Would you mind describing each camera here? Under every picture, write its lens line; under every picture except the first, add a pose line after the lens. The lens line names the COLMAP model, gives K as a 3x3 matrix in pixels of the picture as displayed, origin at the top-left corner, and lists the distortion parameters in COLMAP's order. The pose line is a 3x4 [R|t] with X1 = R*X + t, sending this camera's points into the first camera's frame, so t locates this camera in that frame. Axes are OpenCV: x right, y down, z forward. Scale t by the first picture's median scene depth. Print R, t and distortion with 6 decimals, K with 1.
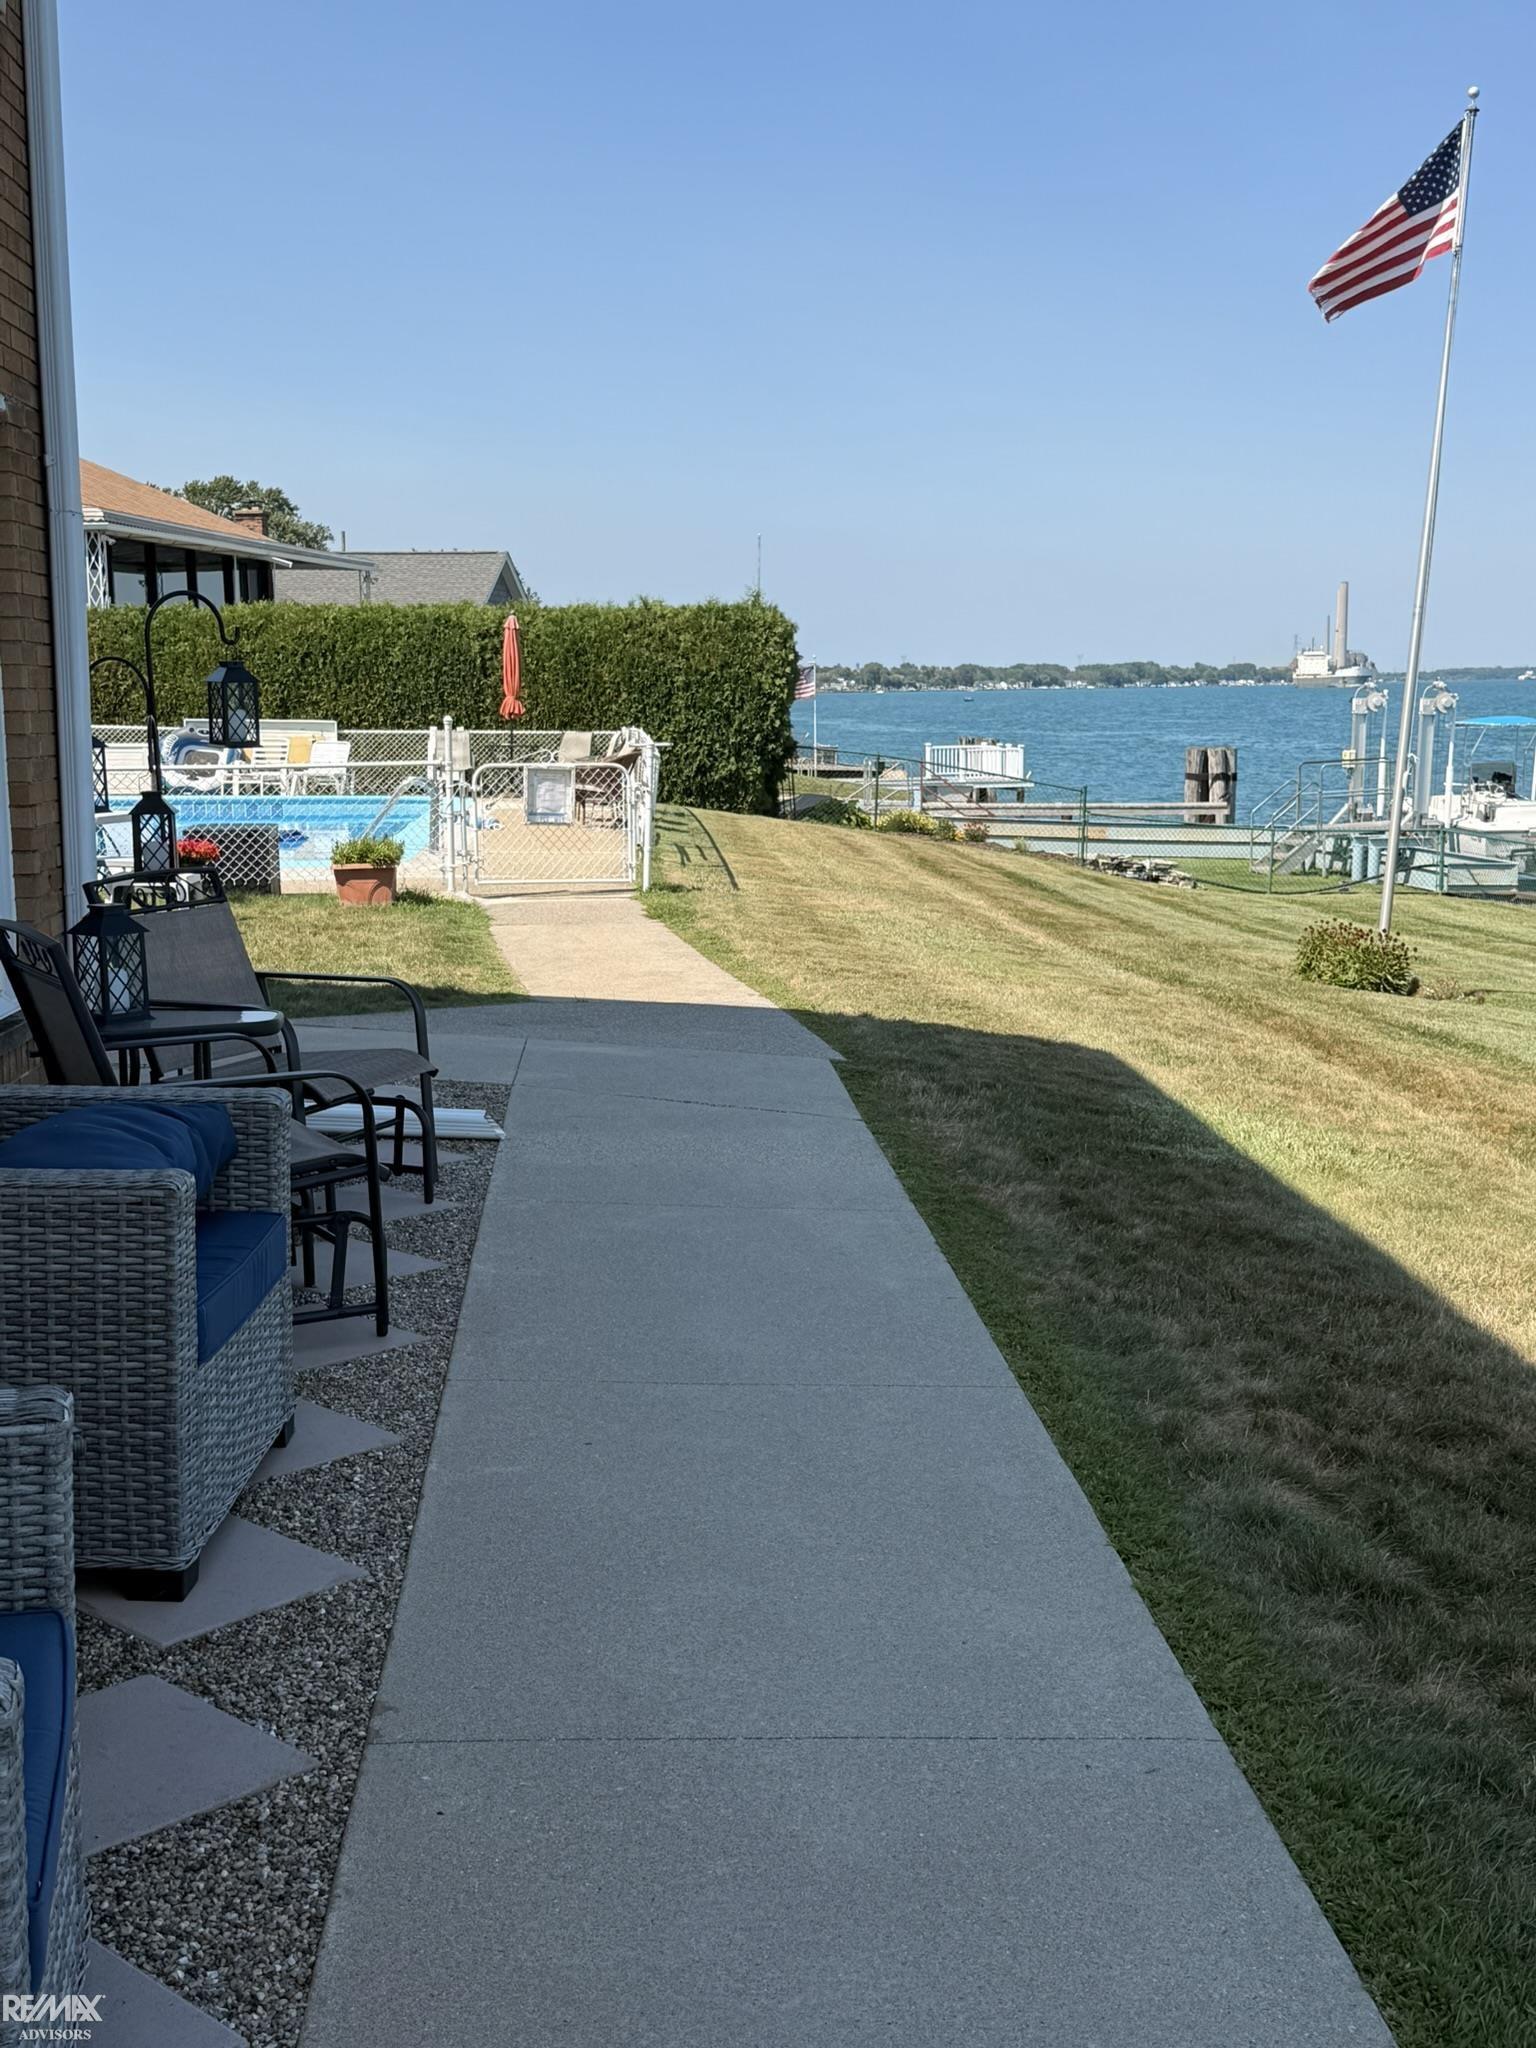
lens RADIAL K [[2384.6, 0, 768.0], [0, 2384.6, 1024.0], [0, 0, 1]] dist [0.129130, 0.001785]
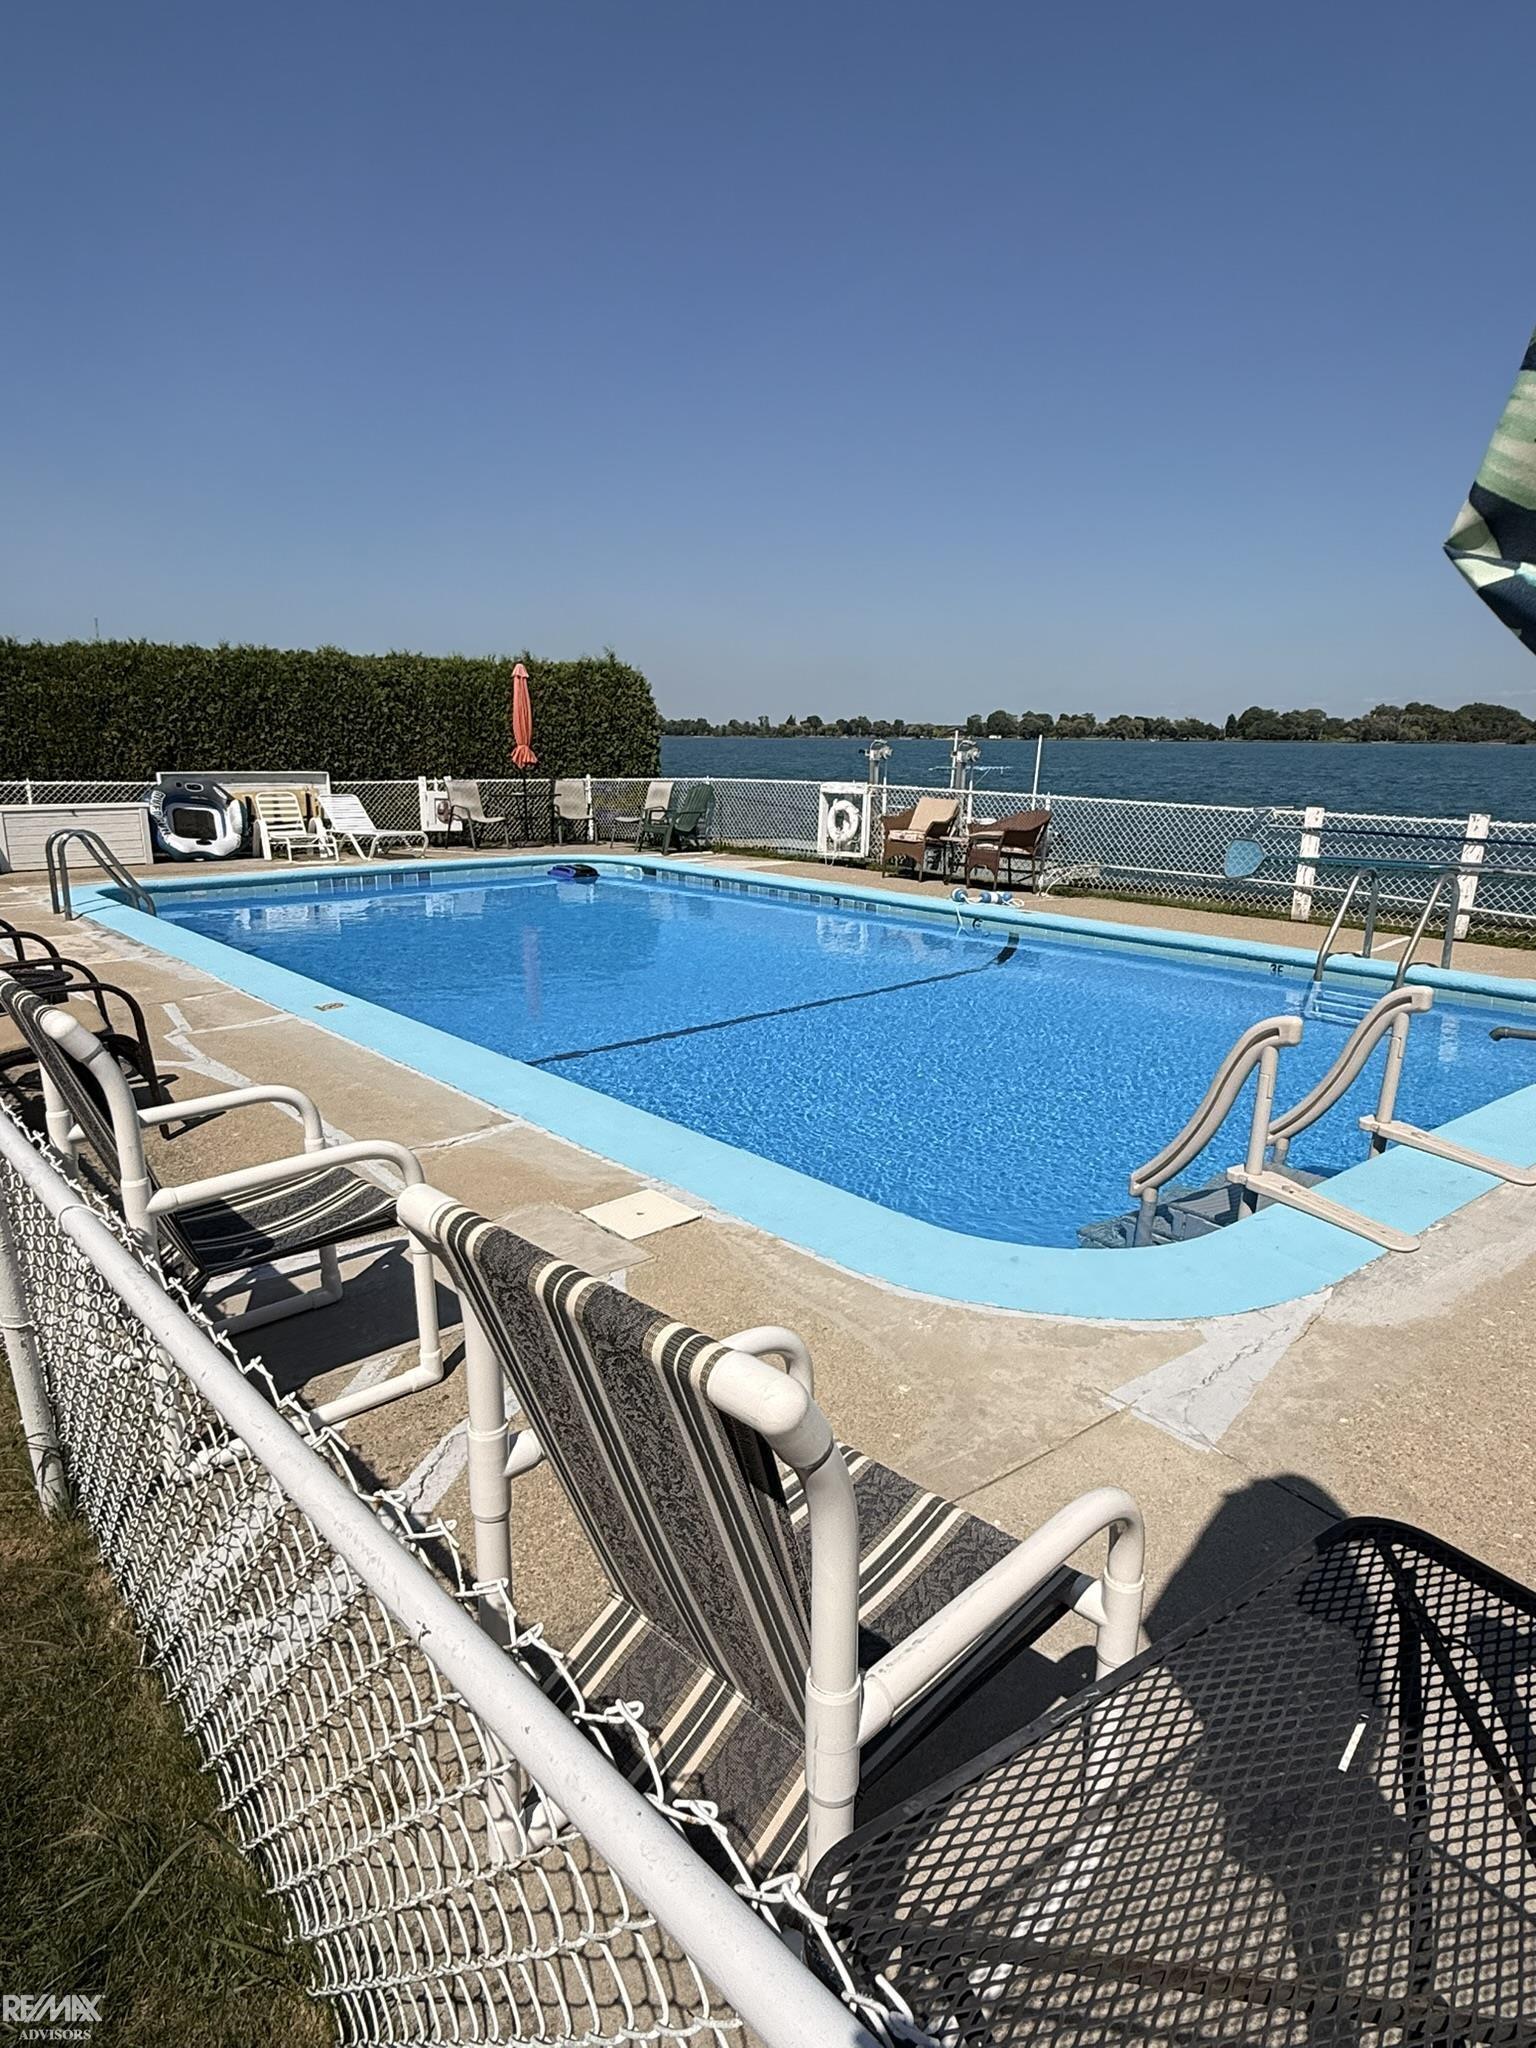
lens RADIAL K [[1227.6, 0, 768.0], [0, 1227.6, 1024.0], [0, 0, 1]] dist [-0.004357, -0.000839]
pose [[0.804333, -0.125913, 0.580685, -0.312291], [0.071478, 0.990696, 0.115812, -0.068089], [-0.589864, -0.051645, 0.805849, 0.479732]]
